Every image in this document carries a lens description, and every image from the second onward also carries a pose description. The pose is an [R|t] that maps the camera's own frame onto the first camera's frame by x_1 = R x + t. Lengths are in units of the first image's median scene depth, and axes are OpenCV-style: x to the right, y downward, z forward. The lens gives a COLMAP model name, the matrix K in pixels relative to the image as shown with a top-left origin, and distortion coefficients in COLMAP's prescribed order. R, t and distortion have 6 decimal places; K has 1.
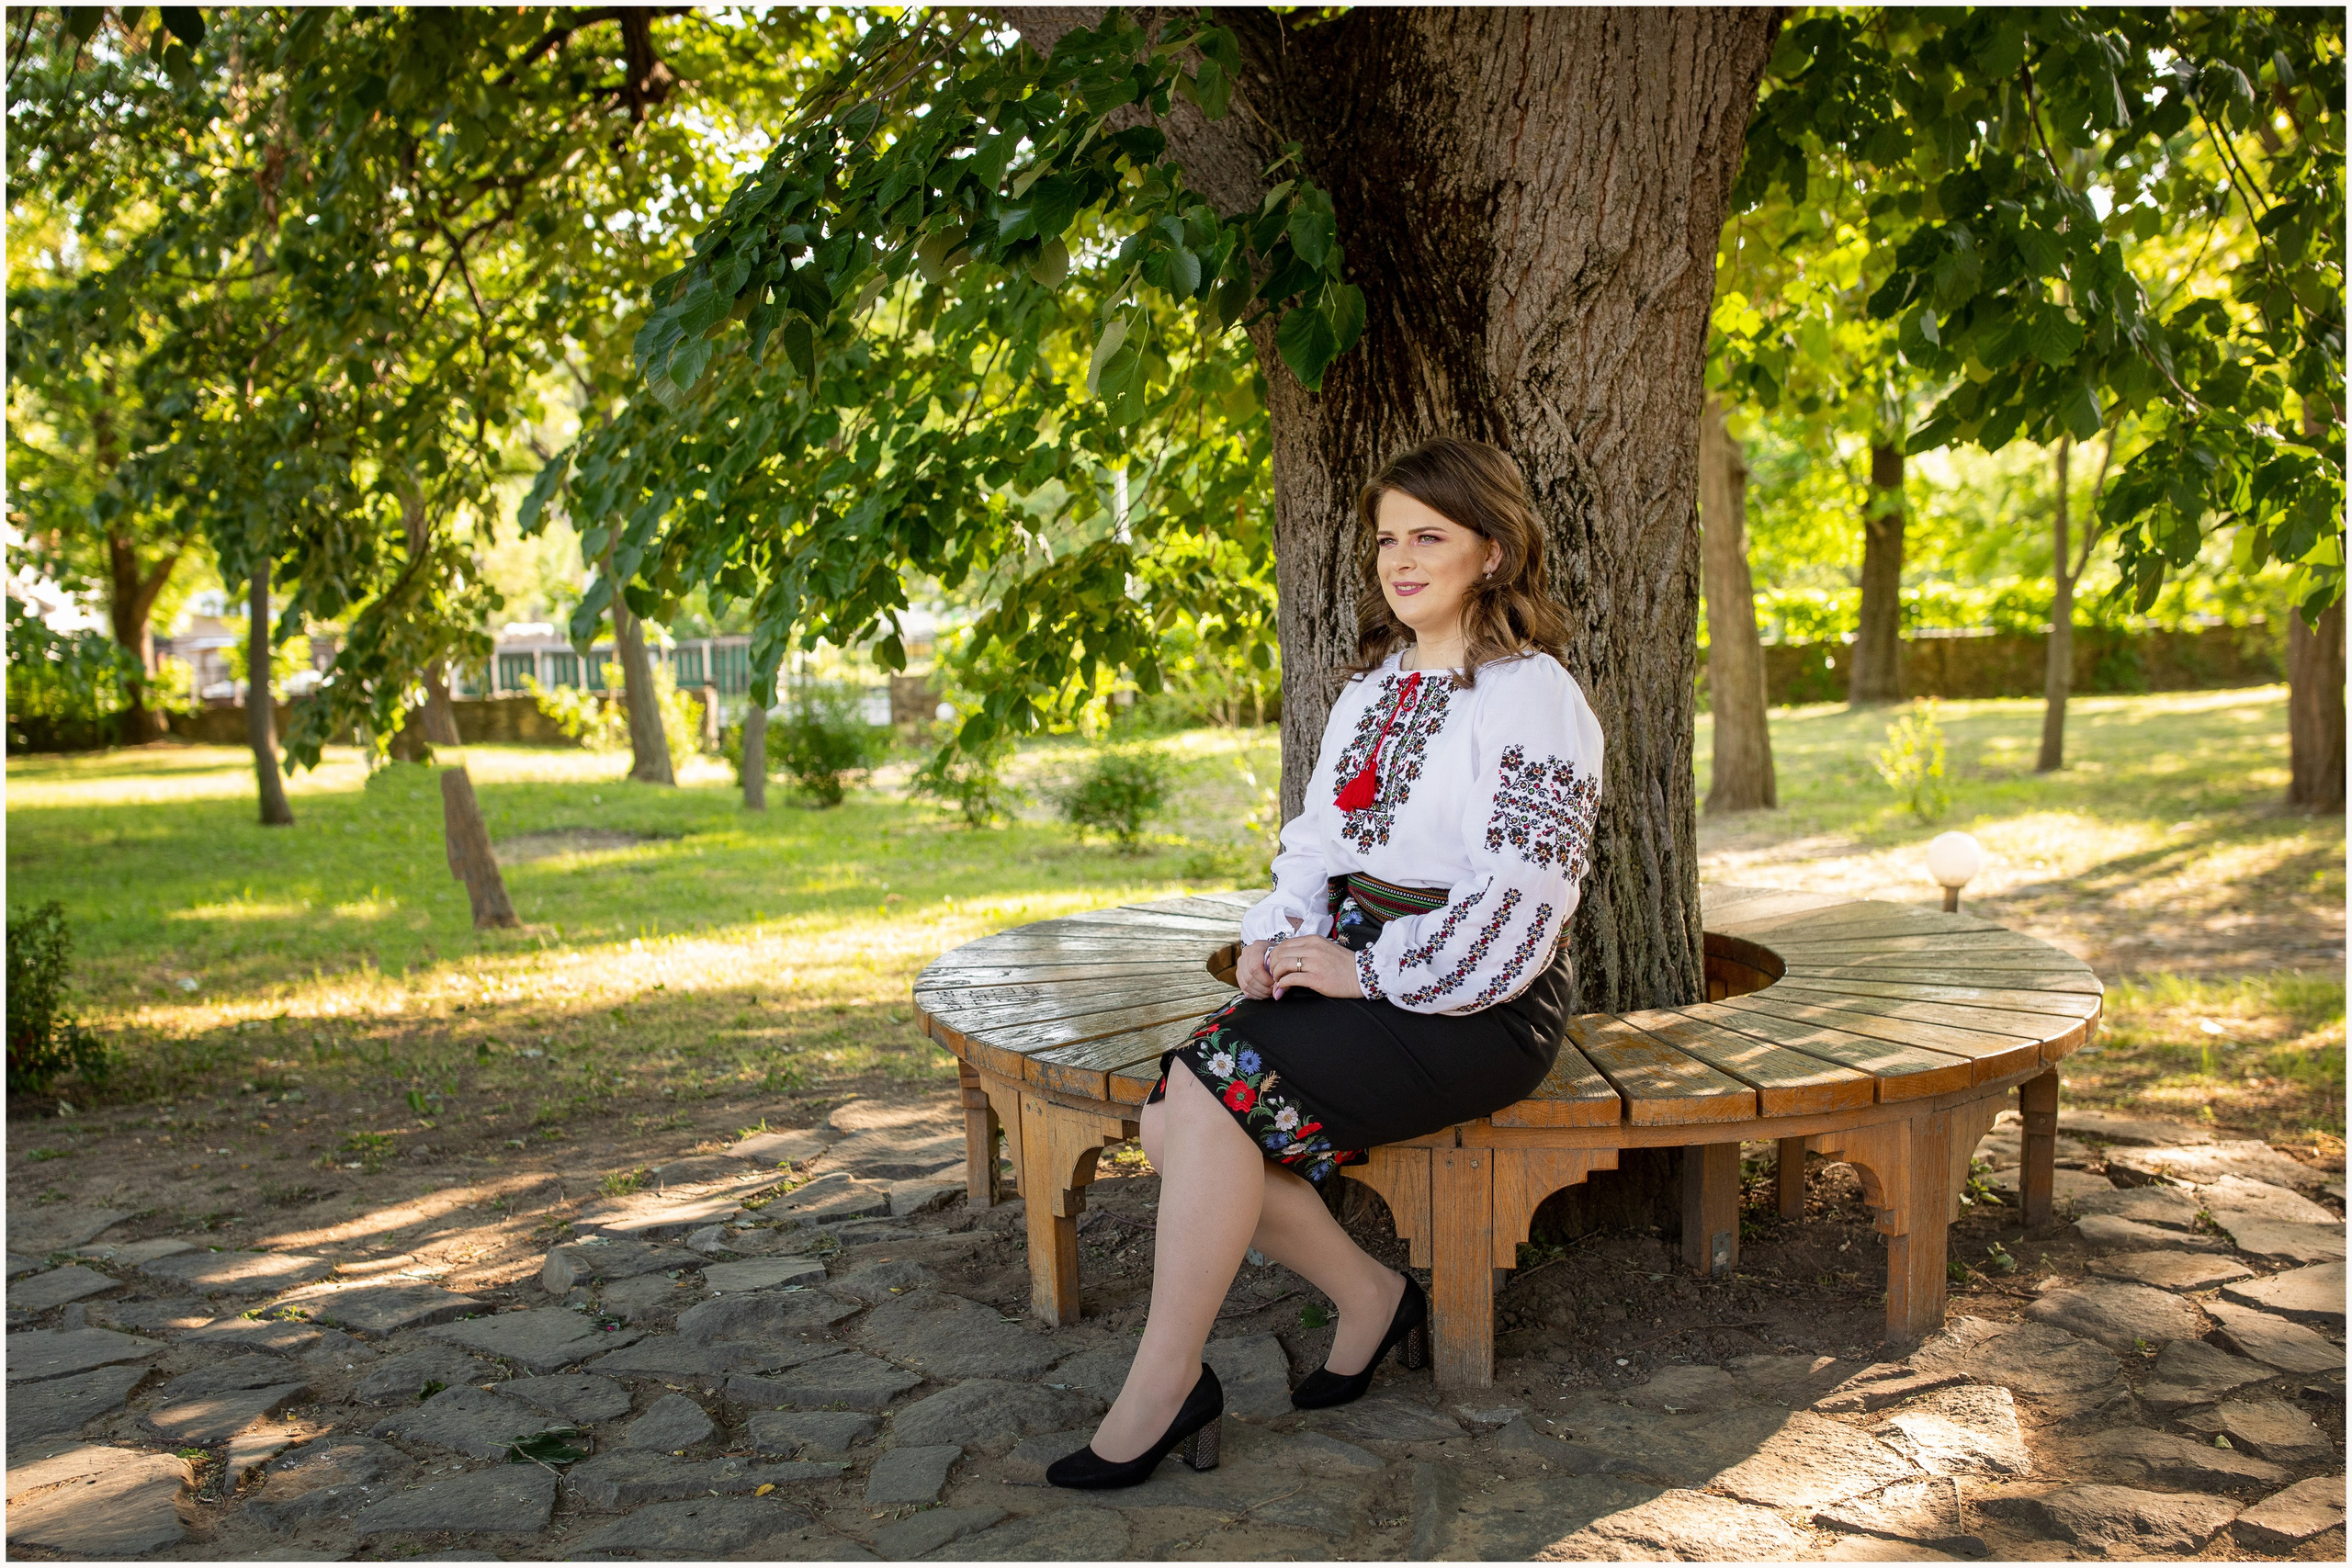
lens RADIAL K [[2336.9, 0, 1176.5], [0, 2336.9, 786.8], [0, 0, 1]] dist [-0.090237, 0.000000]
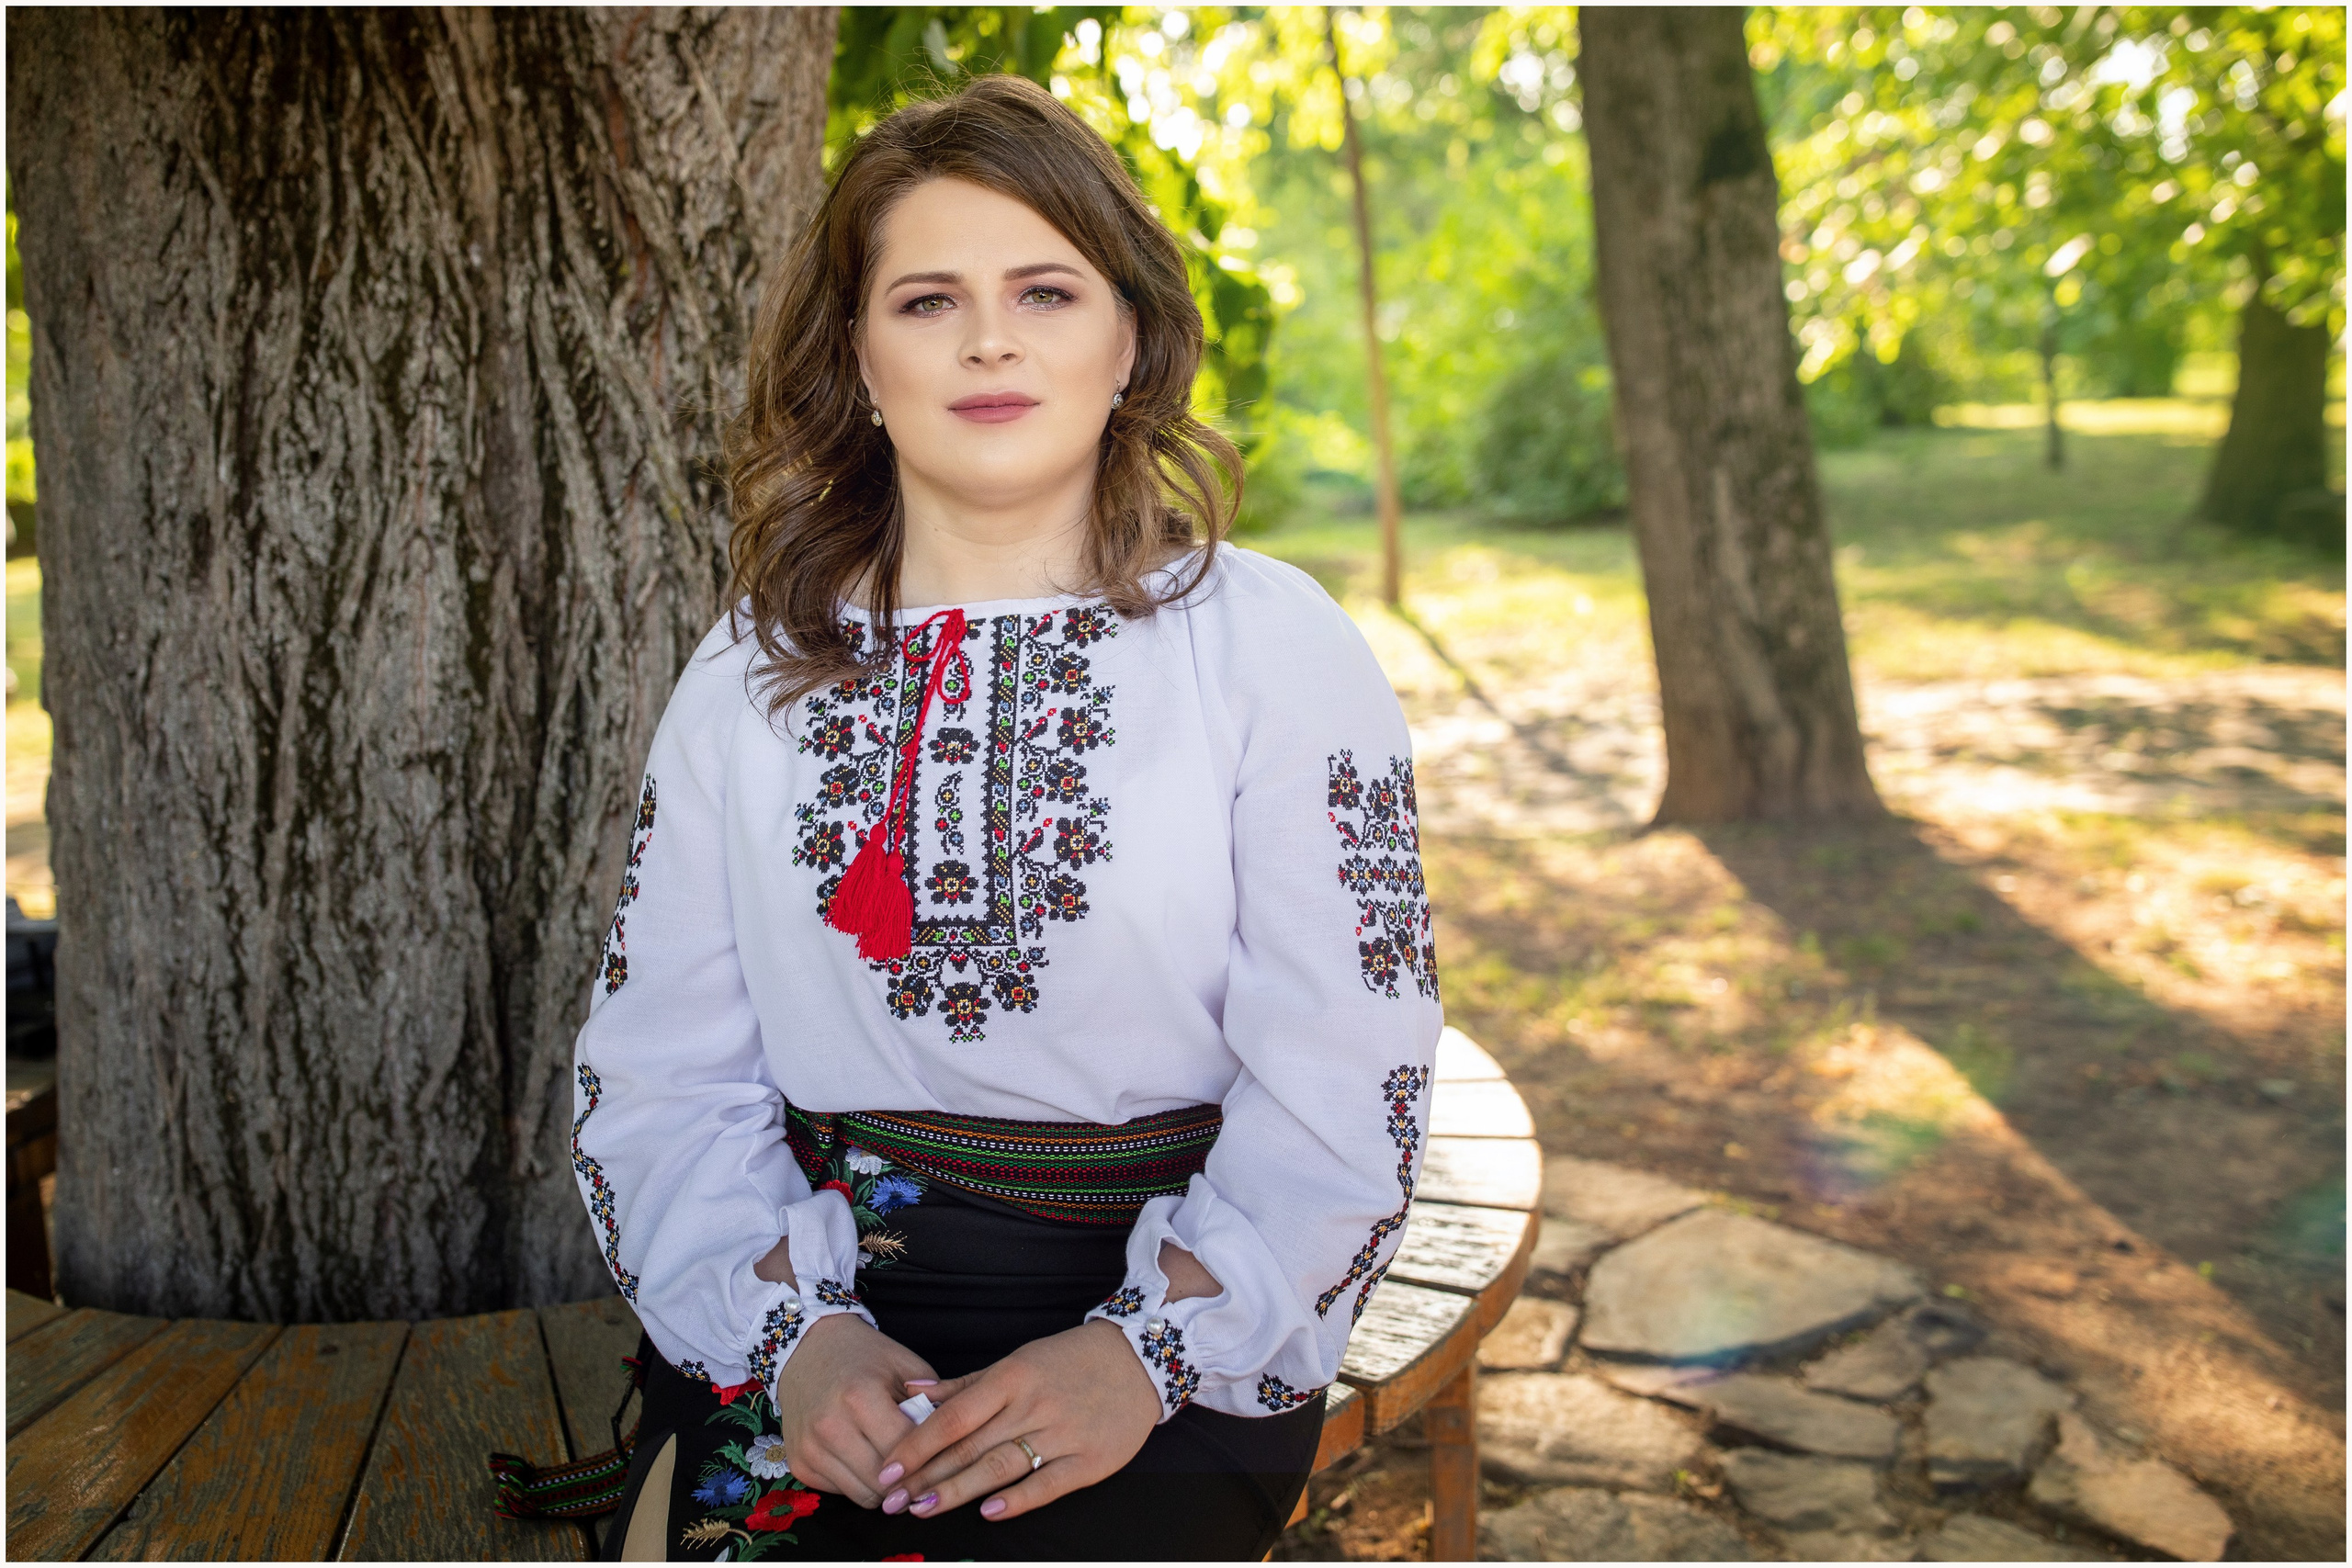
lens RADIAL K [[2336.9, 0, 1176.3], [0, 2336.9, 772.0], [0, 0, 1]] dist [-0.090237, 0.000000]
pose [[0.684071, -0.120656, 0.719367, -0.160156], [0.091345, 0.992631, 0.079626, -0.041740], [-0.723673, 0.011241, 0.690052, 0.561767]]
